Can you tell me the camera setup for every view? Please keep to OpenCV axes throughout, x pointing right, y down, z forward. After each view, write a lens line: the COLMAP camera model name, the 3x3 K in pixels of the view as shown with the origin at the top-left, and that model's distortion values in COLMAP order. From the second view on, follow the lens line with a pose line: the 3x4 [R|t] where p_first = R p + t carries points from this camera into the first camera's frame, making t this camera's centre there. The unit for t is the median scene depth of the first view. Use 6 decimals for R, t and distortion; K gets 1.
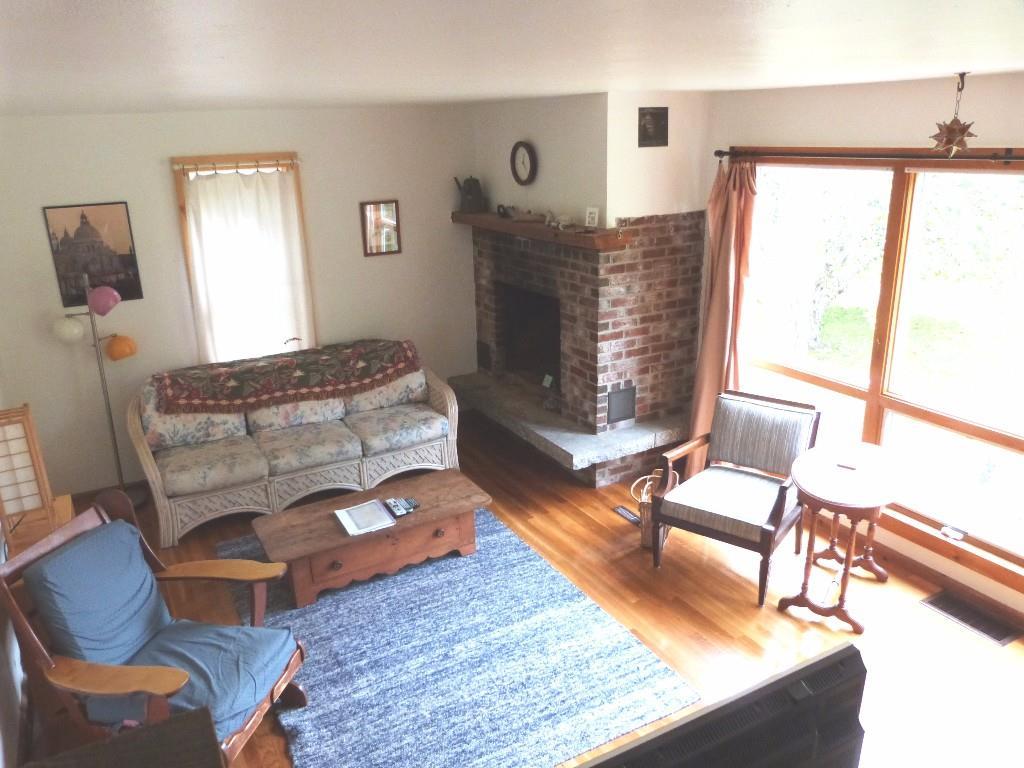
lens RADIAL K [[753.4, 0, 510.7], [0, 753.4, 379.0], [0, 0, 1]] dist [-0.037533, 0.001097]
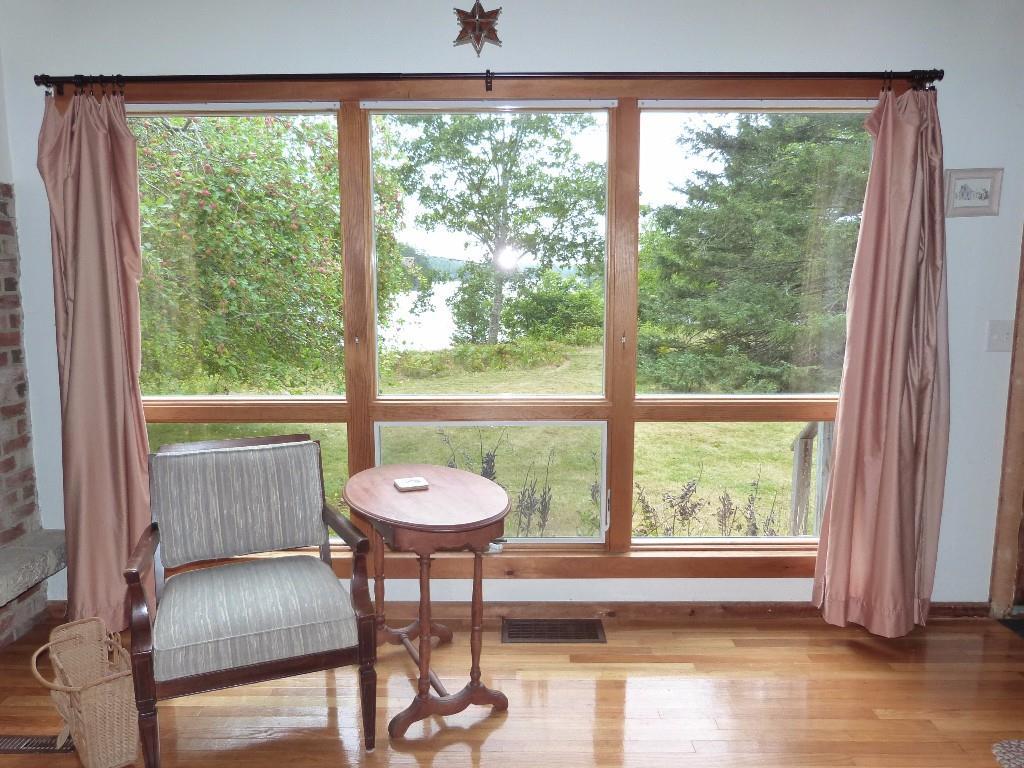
lens RADIAL K [[753.4, 0, 513.9], [0, 753.4, 387.1], [0, 0, 1]] dist [-0.037533, 0.001097]
pose [[0.487307, -0.106185, 0.866750, -0.100763], [0.254424, 0.966780, -0.024604, 0.064362], [-0.835344, 0.232512, 0.498135, 0.536969]]
